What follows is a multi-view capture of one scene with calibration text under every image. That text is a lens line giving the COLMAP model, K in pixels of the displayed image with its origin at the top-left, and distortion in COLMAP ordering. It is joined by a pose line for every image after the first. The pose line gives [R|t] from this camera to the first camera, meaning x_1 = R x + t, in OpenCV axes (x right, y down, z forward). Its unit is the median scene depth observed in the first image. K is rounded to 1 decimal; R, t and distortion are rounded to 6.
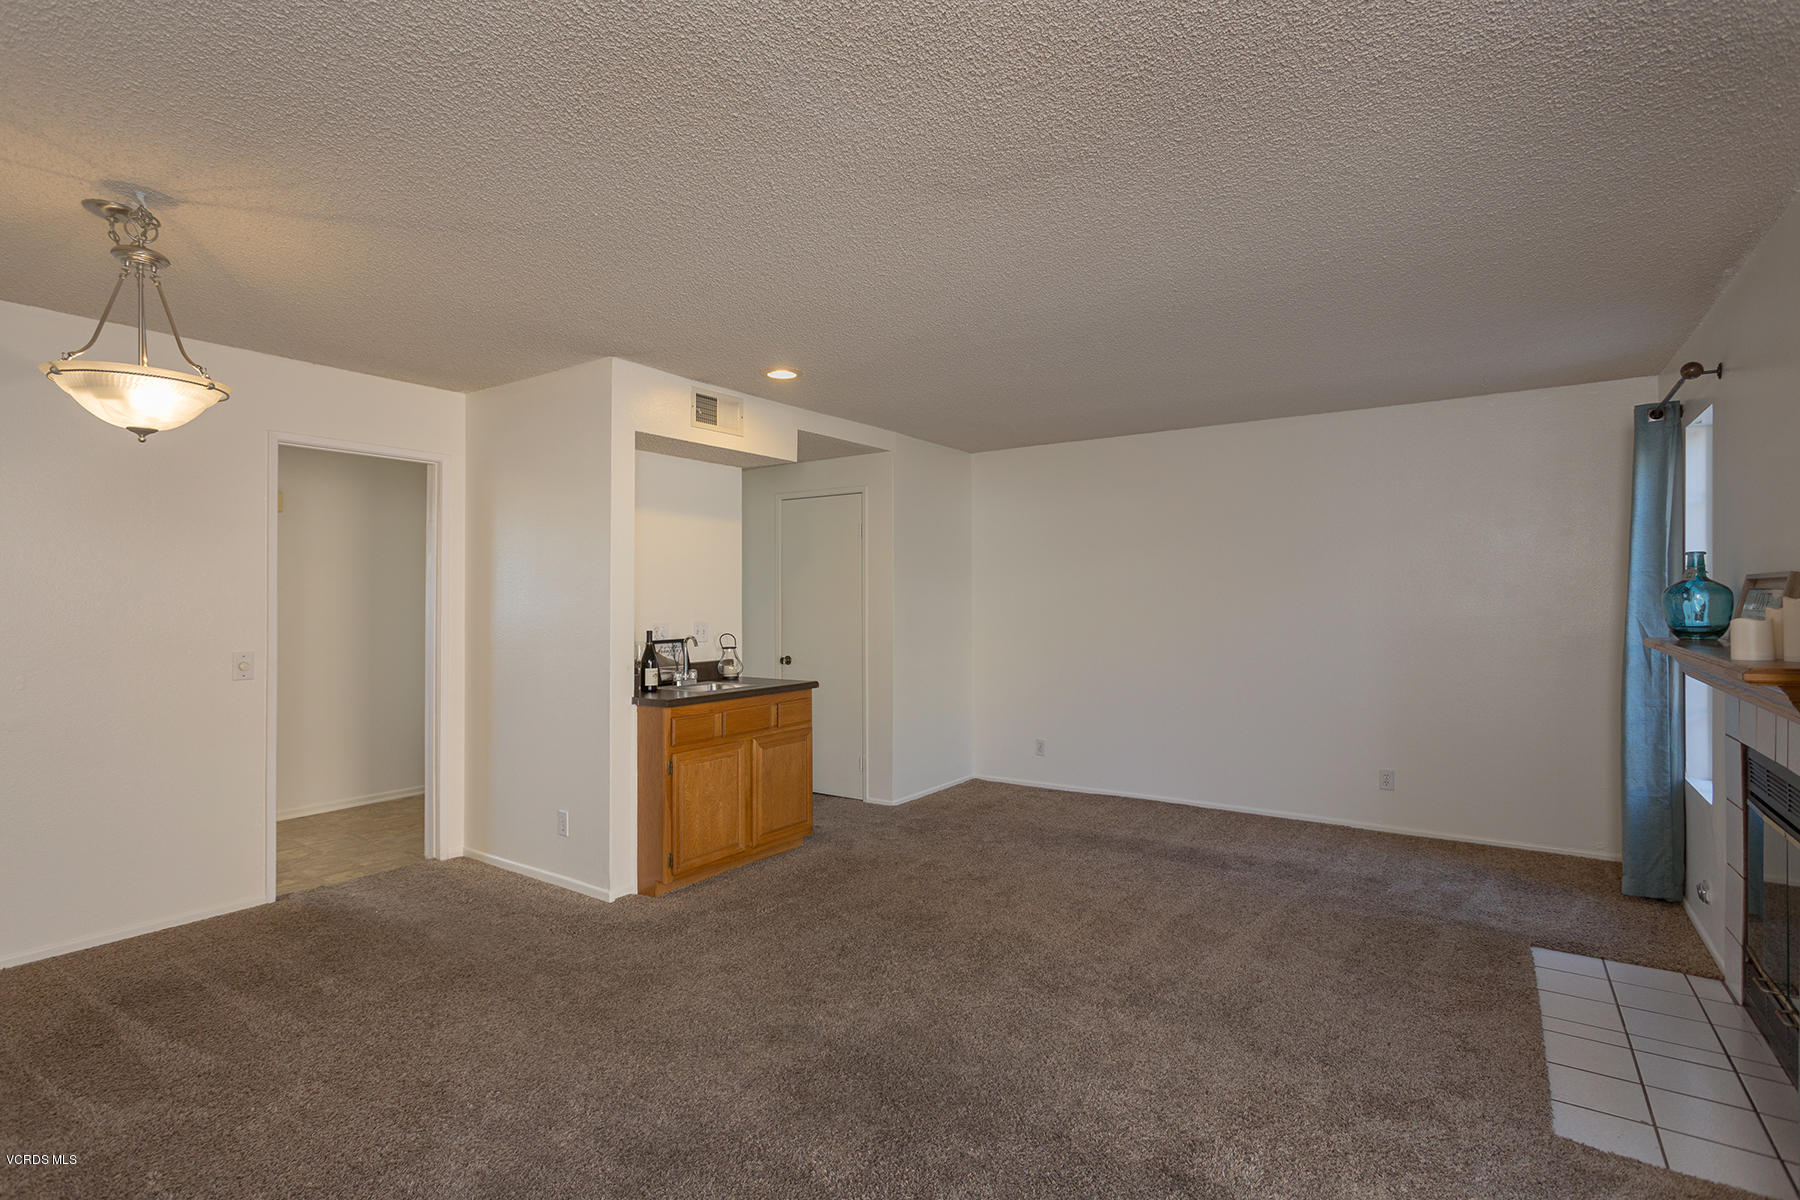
lens RADIAL K [[866.8, 0, 900.0], [0, 866.8, 600.0], [0, 0, 1]] dist [0.001803, 0.000690]
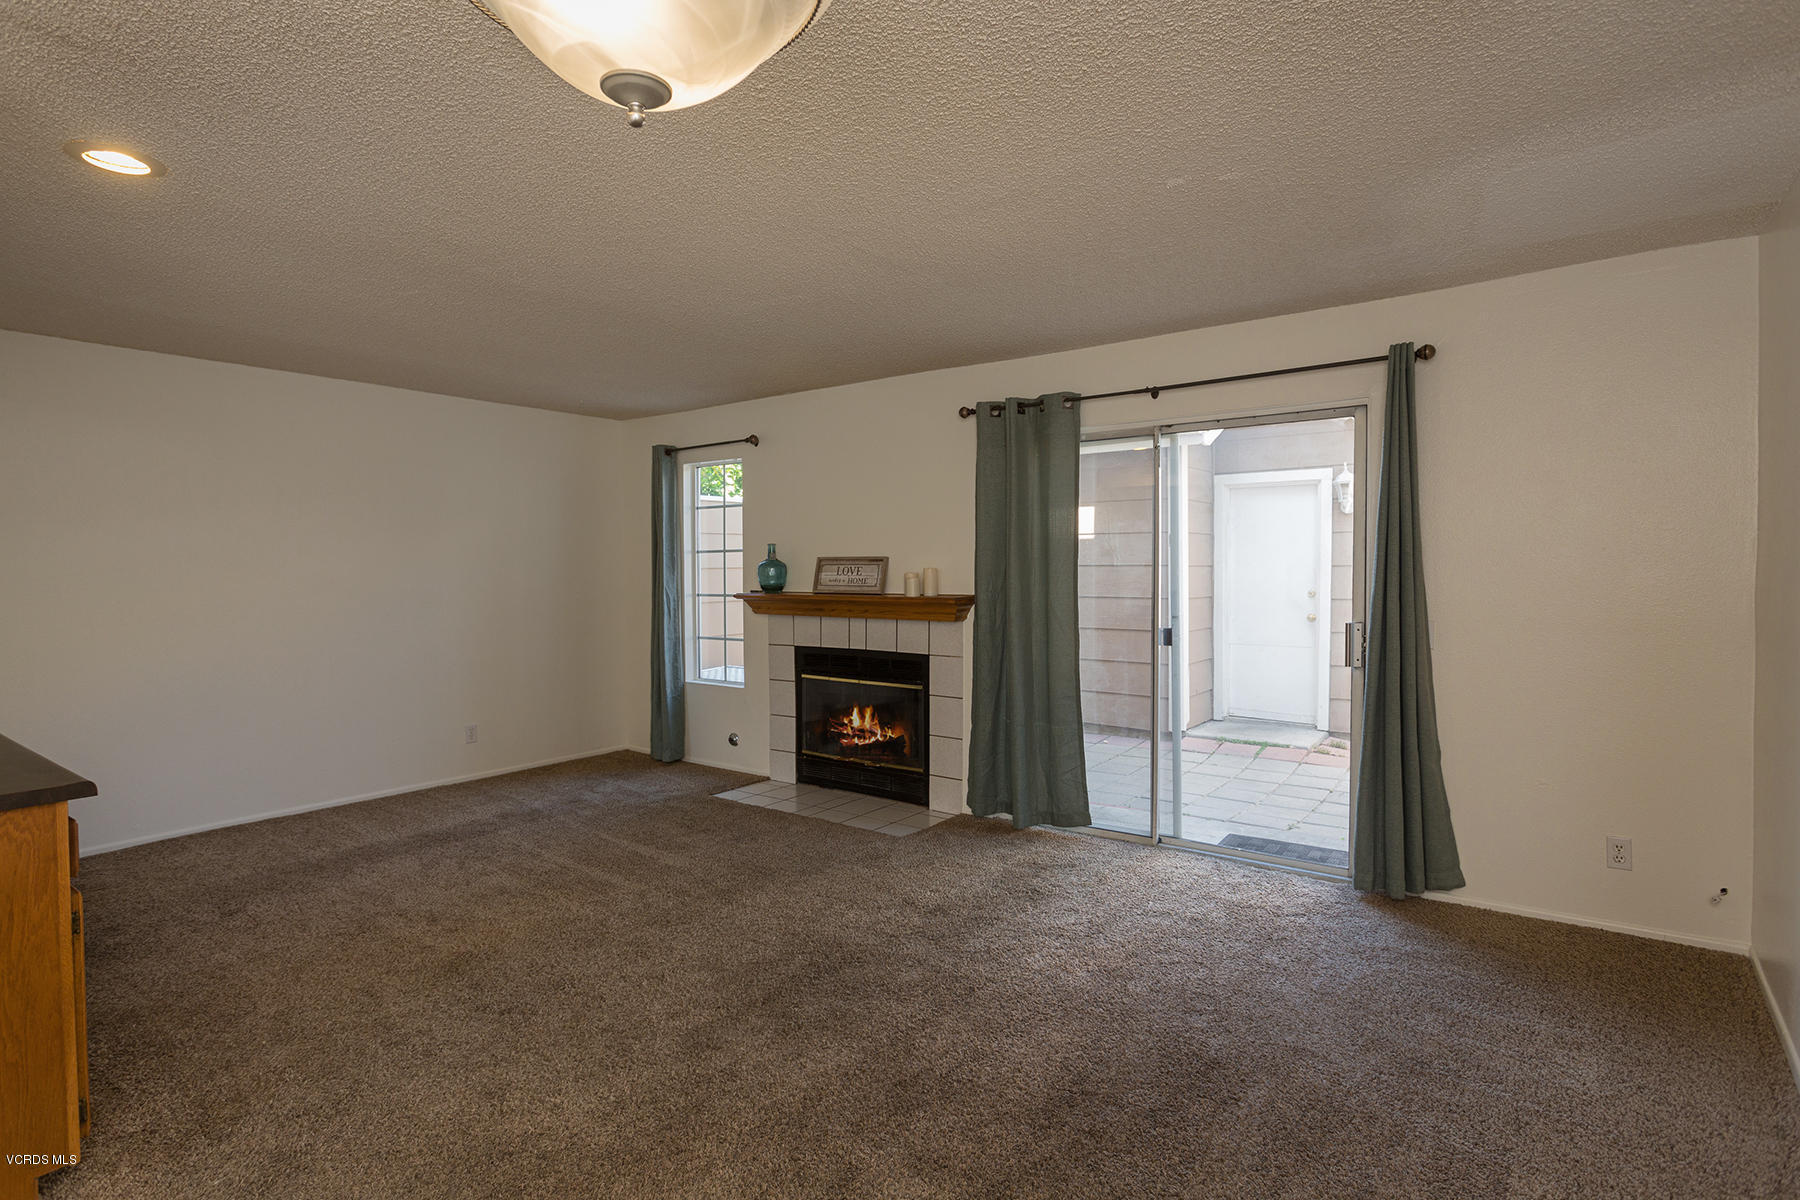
lens RADIAL K [[911.8, 0, 904.2], [0, 911.8, 585.2], [0, 0, 1]] dist [-0.001277, 0.000042]
pose [[0.030388, -0.017697, 0.999382, -0.730103], [0.003237, 0.999840, 0.017606, -0.002247], [-0.999533, 0.002700, 0.030441, 0.504066]]
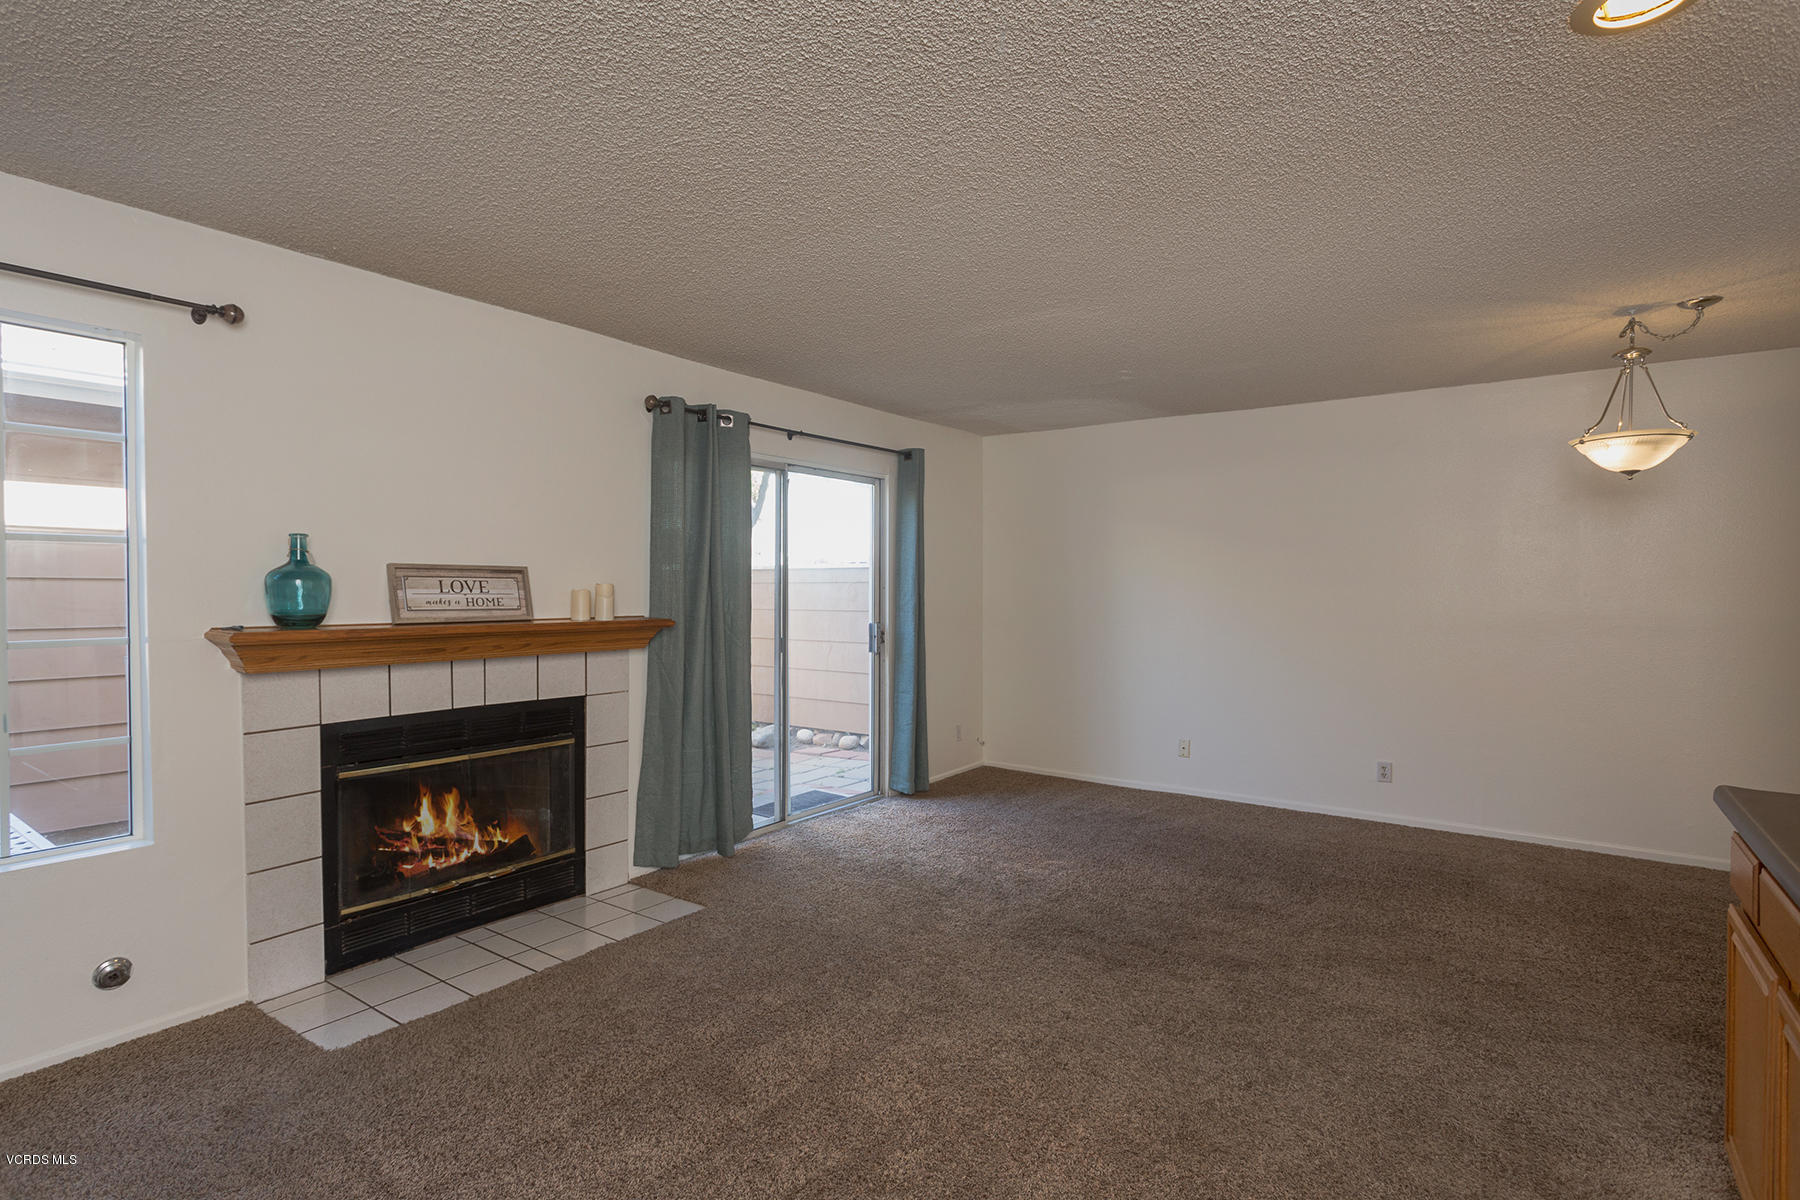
lens RADIAL K [[866.8, 0, 900.0], [0, 866.8, 600.0], [0, 0, 1]] dist [0.001803, 0.000690]
pose [[-0.999472, 0.001454, 0.032462, 0.175594], [0.001843, 0.999927, 0.011953, 0.003295], [-0.032442, 0.012007, -0.999401, 1.434439]]
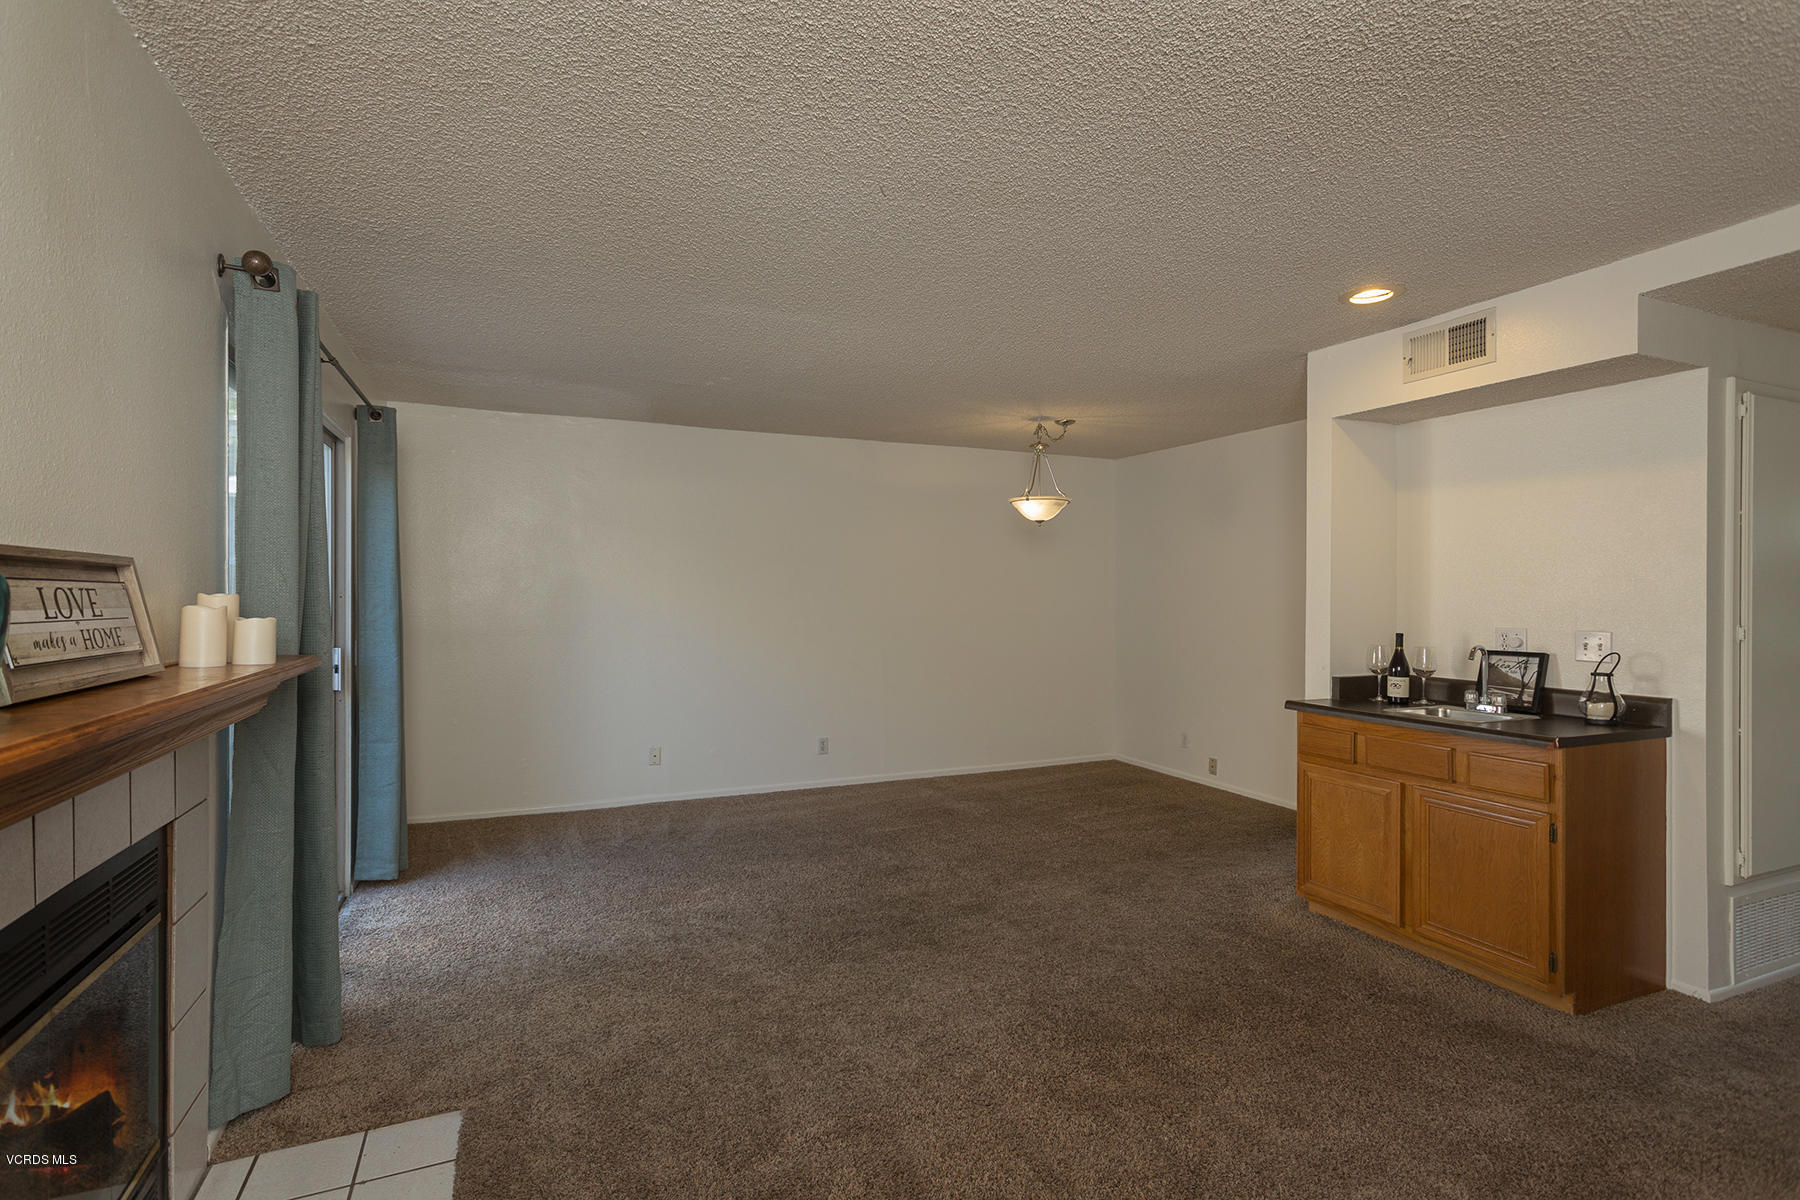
lens RADIAL K [[866.8, 0, 900.0], [0, 866.8, 600.0], [0, 0, 1]] dist [0.001803, 0.000690]
pose [[-0.531921, 0.008636, -0.846750, 0.732873], [-0.003249, 0.999920, 0.012239, -0.006638], [0.846788, 0.009262, -0.531850, 1.083119]]
